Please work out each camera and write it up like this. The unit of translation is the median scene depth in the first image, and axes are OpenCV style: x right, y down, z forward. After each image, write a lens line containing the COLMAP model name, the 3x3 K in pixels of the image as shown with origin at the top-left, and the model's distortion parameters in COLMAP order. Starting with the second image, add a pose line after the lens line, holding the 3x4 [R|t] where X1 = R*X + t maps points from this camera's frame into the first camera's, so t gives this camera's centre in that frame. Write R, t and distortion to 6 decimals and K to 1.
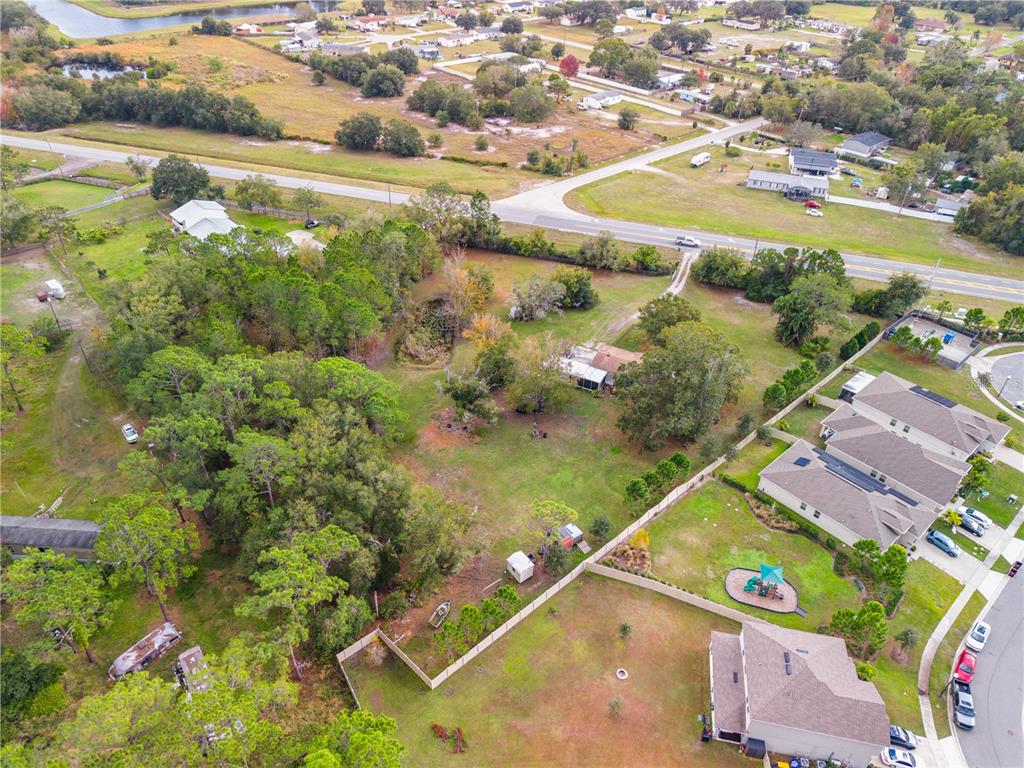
lens RADIAL K [[682.7, 0, 510.4], [0, 682.7, 383.8], [0, 0, 1]] dist [0.018484, -0.017792]
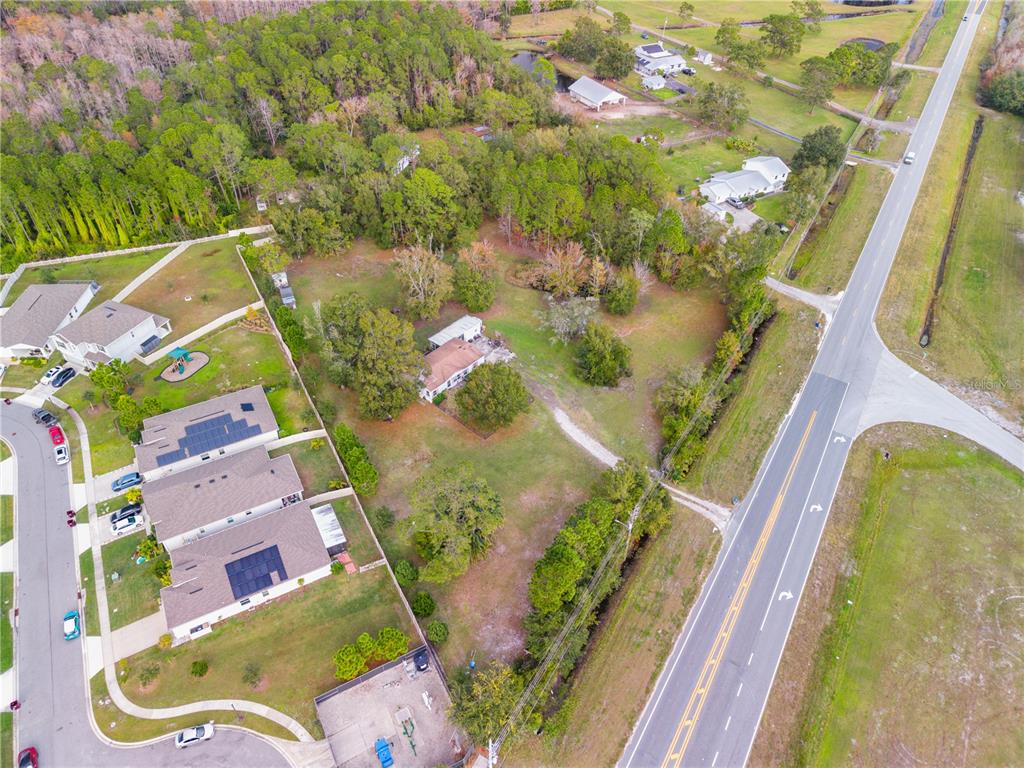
lens RADIAL K [[682.7, 0, 510.0], [0, 682.7, 384.7], [0, 0, 1]] dist [0.018484, -0.017792]
pose [[-0.227091, 0.628208, -0.744167, 0.577850], [-0.597248, 0.513730, 0.615936, -0.430132], [0.769237, 0.584325, 0.258533, 0.519516]]
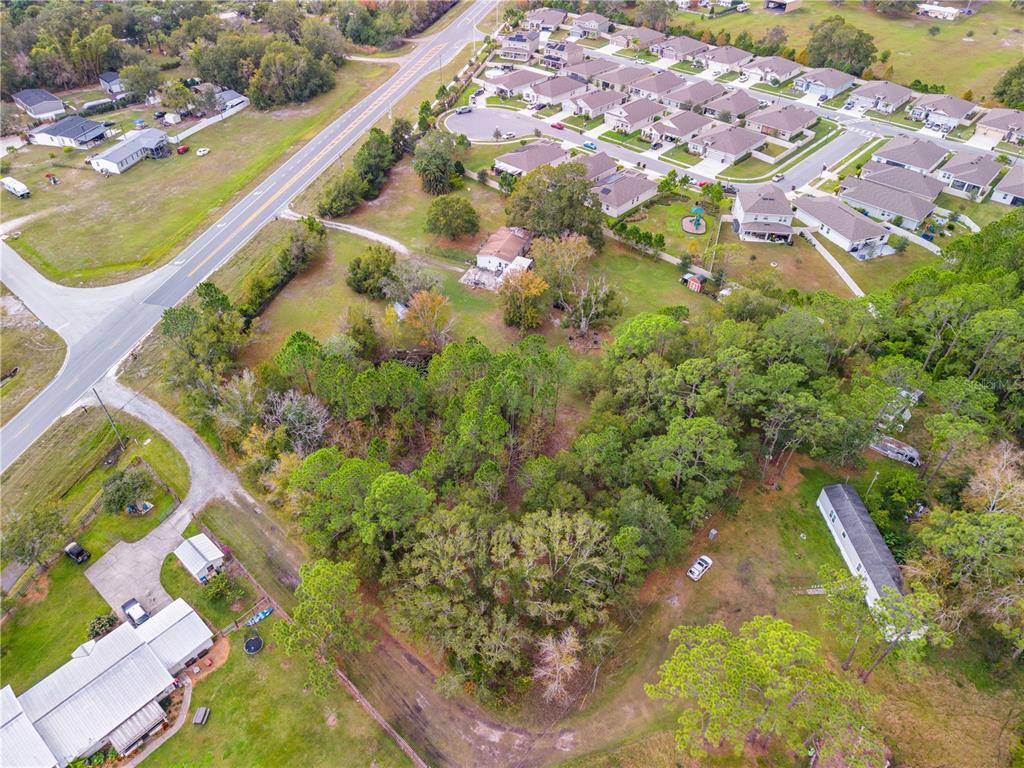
lens RADIAL K [[682.7, 0, 513.0], [0, 682.7, 386.8], [0, 0, 1]] dist [0.018484, -0.017792]
pose [[-0.112238, -0.666052, 0.737412, -0.552150], [0.573590, 0.562556, 0.595420, -0.373500], [-0.811417, 0.489801, 0.318901, 0.451902]]
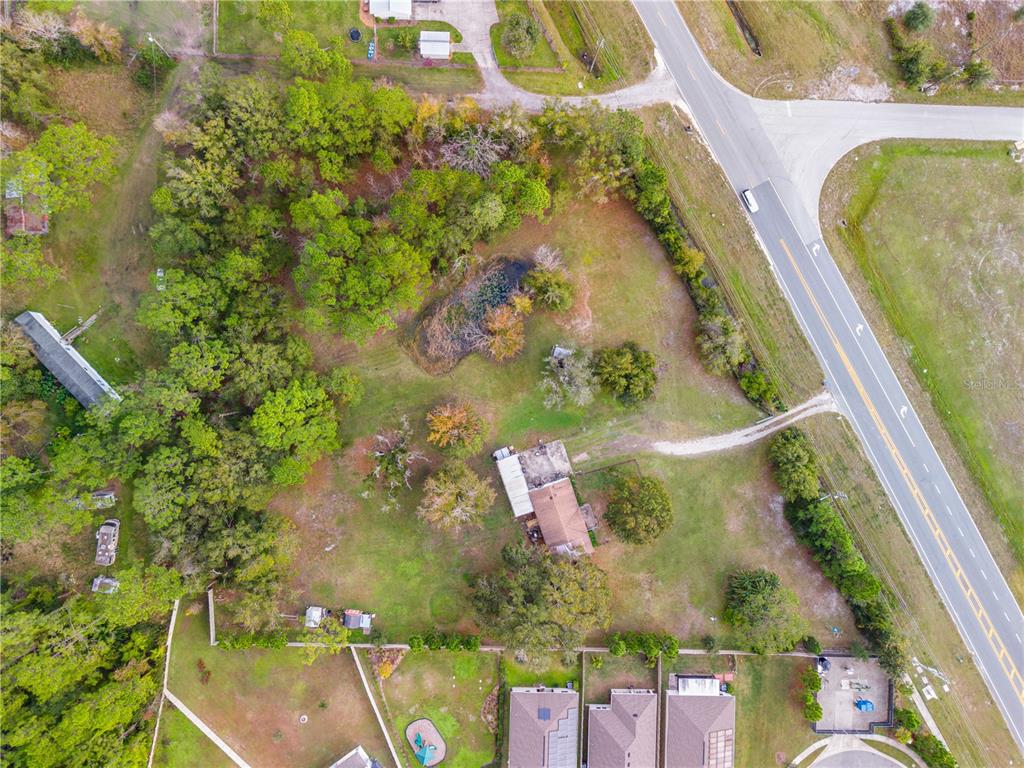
lens RADIAL K [[682.7, 0, 510.7], [0, 682.7, 382.1], [0, 0, 1]] dist [0.018484, -0.017792]
pose [[0.730308, 0.683117, -0.001052, -0.008076], [-0.417638, 0.447707, 0.790656, -0.549592], [0.540582, -0.576984, 0.612259, 0.288596]]
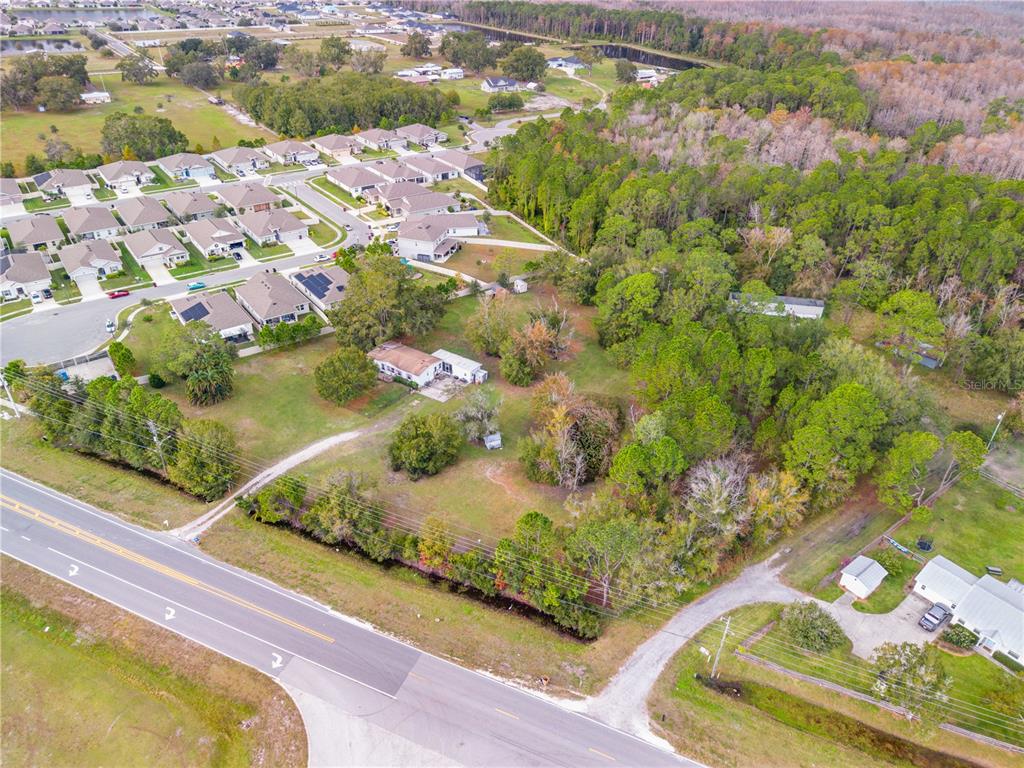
lens RADIAL K [[682.7, 0, 512.2], [0, 682.7, 385.7], [0, 0, 1]] dist [0.018484, -0.017792]
pose [[-0.995415, -0.085114, 0.043650, -0.032563], [0.011401, 0.347512, 0.937606, -0.668564], [-0.094973, 0.933805, -0.344948, 0.882444]]
